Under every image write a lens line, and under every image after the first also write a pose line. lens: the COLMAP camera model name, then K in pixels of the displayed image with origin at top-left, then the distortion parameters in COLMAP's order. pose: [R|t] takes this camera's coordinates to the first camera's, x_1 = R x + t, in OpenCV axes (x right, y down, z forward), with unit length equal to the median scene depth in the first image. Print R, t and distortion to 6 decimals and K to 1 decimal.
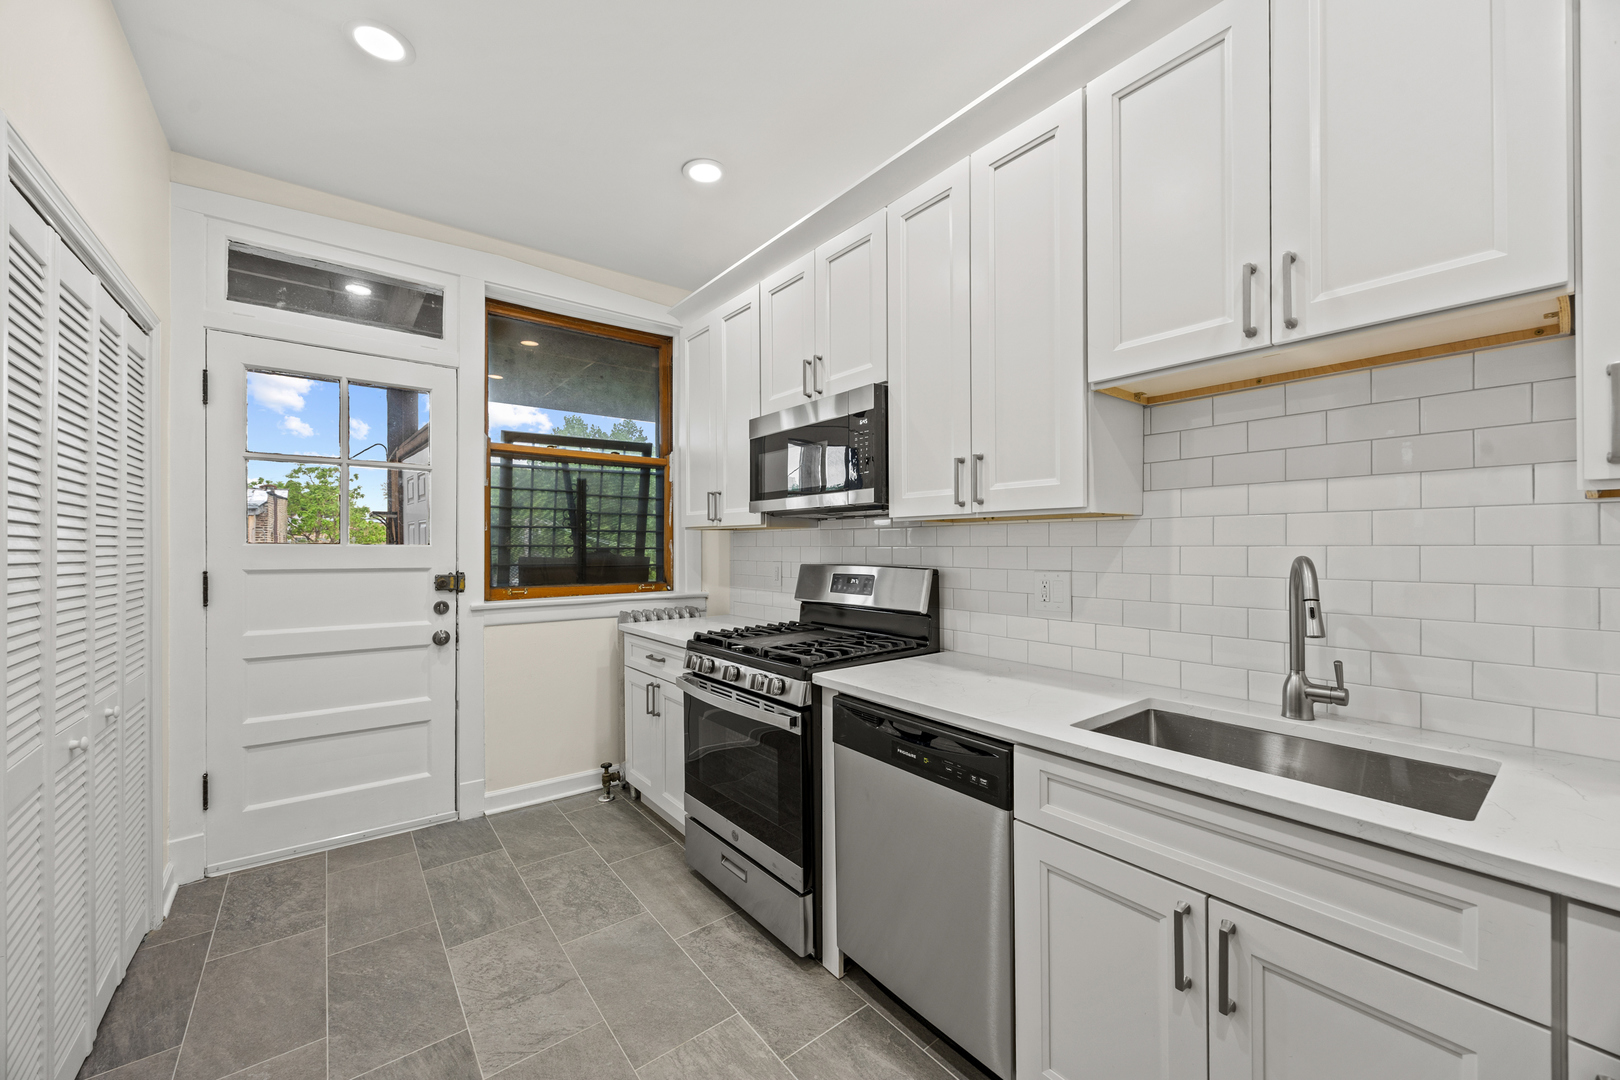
lens RADIAL K [[616.5, 0, 807.9], [0, 616.5, 545.6], [0, 0, 1]] dist [-0.005231, 0.000066]
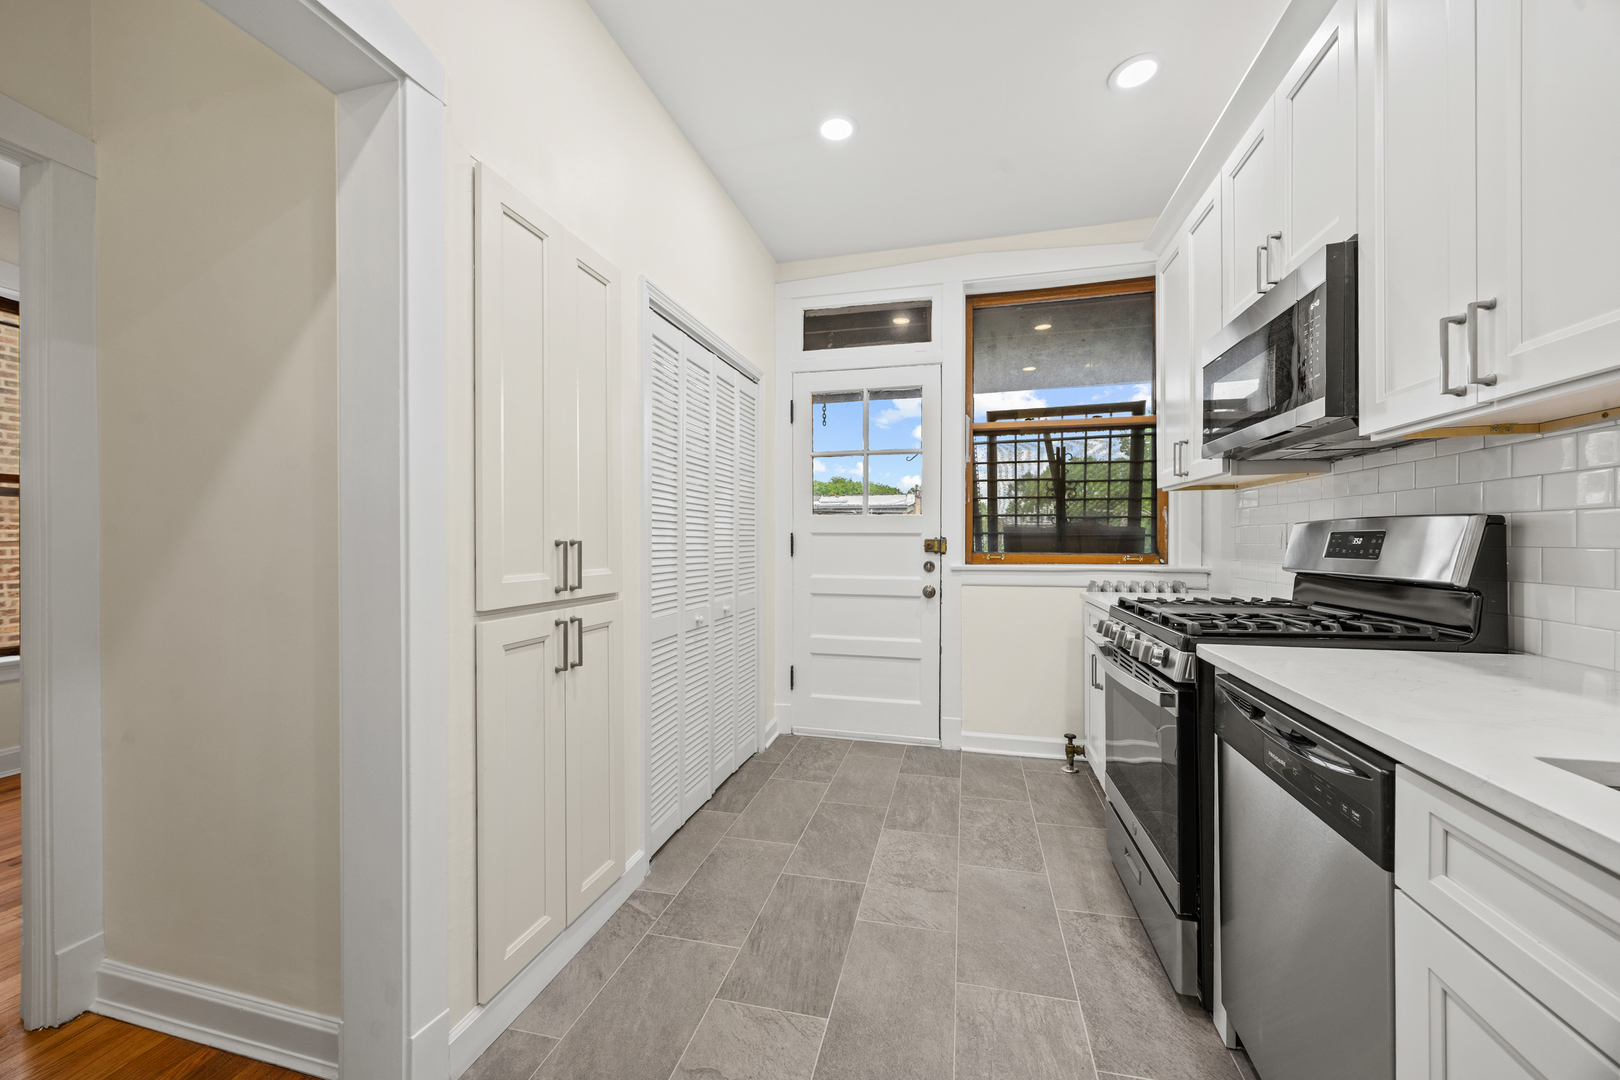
lens RADIAL K [[616.5, 0, 805.7], [0, 616.5, 542.9], [0, 0, 1]] dist [-0.005231, 0.000066]
pose [[0.606792, 0.004297, -0.794849, 0.312486], [0.001443, 0.999978, 0.006508, 0.068927], [0.794859, -0.005096, 0.606772, 0.119398]]
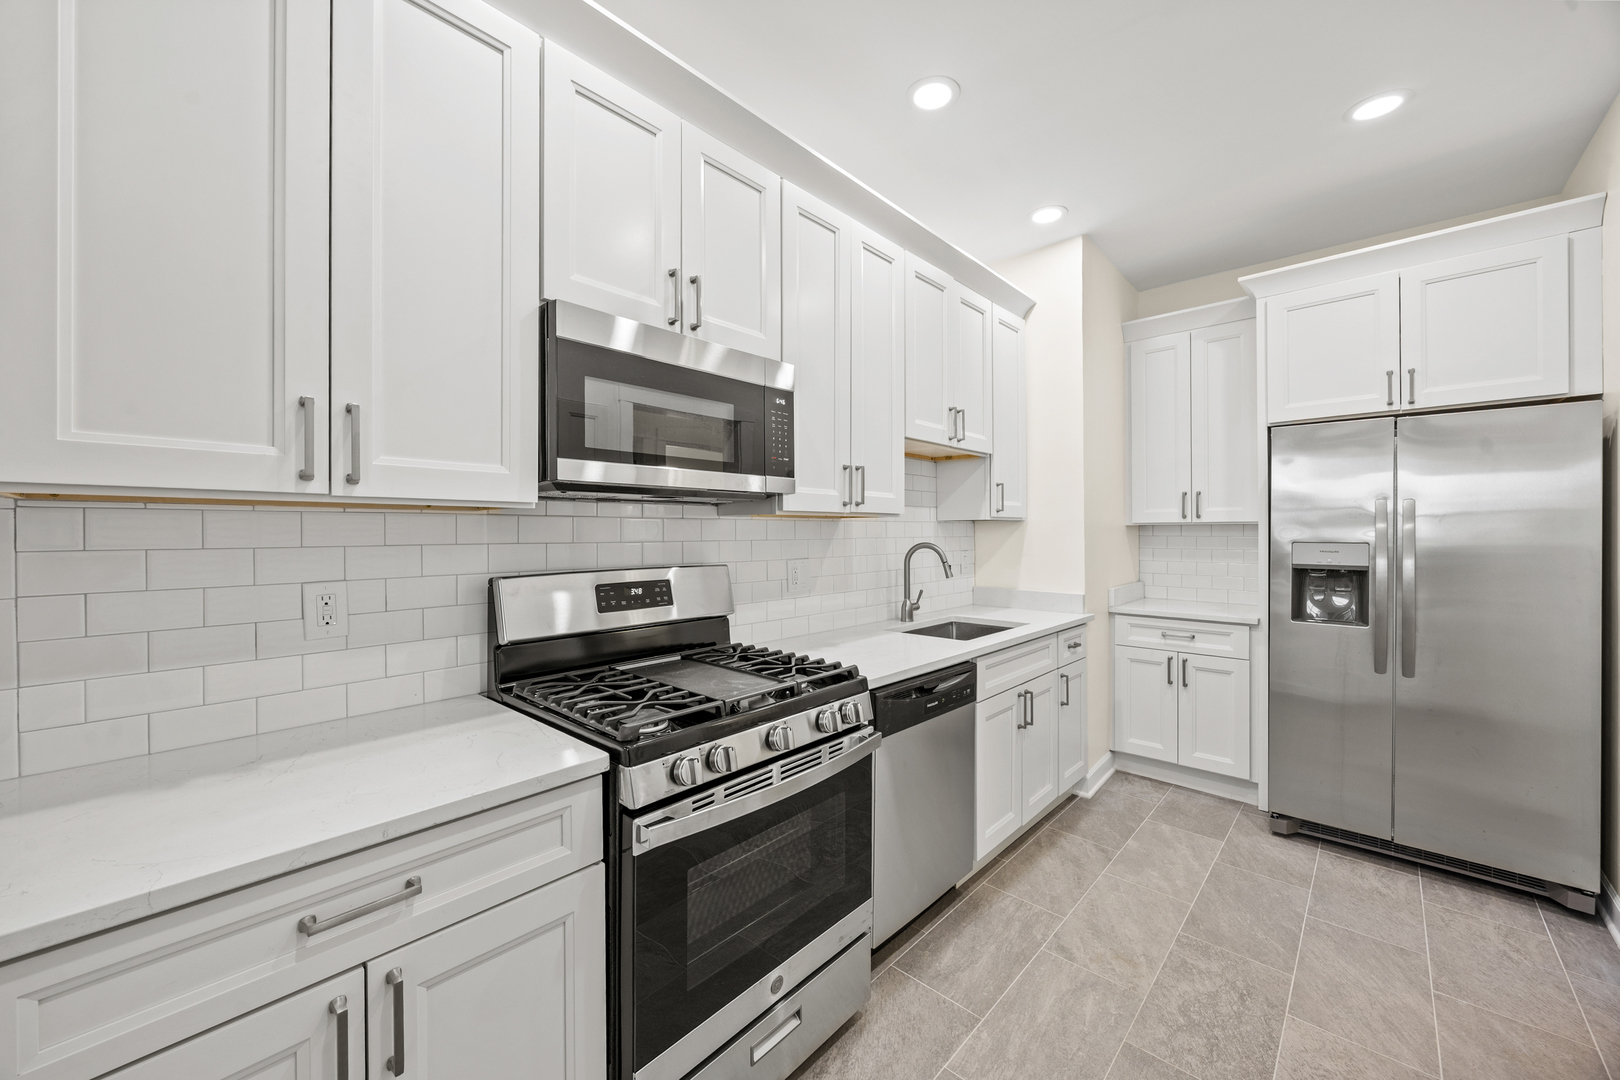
lens RADIAL K [[616.5, 0, 801.3], [0, 616.5, 536.8], [0, 0, 1]] dist [-0.005231, 0.000066]
pose [[-0.151110, 0.001220, 0.988516, -0.836307], [0.008868, 0.999961, 0.000122, -0.005029], [-0.988477, 0.008784, -0.151115, 1.162462]]
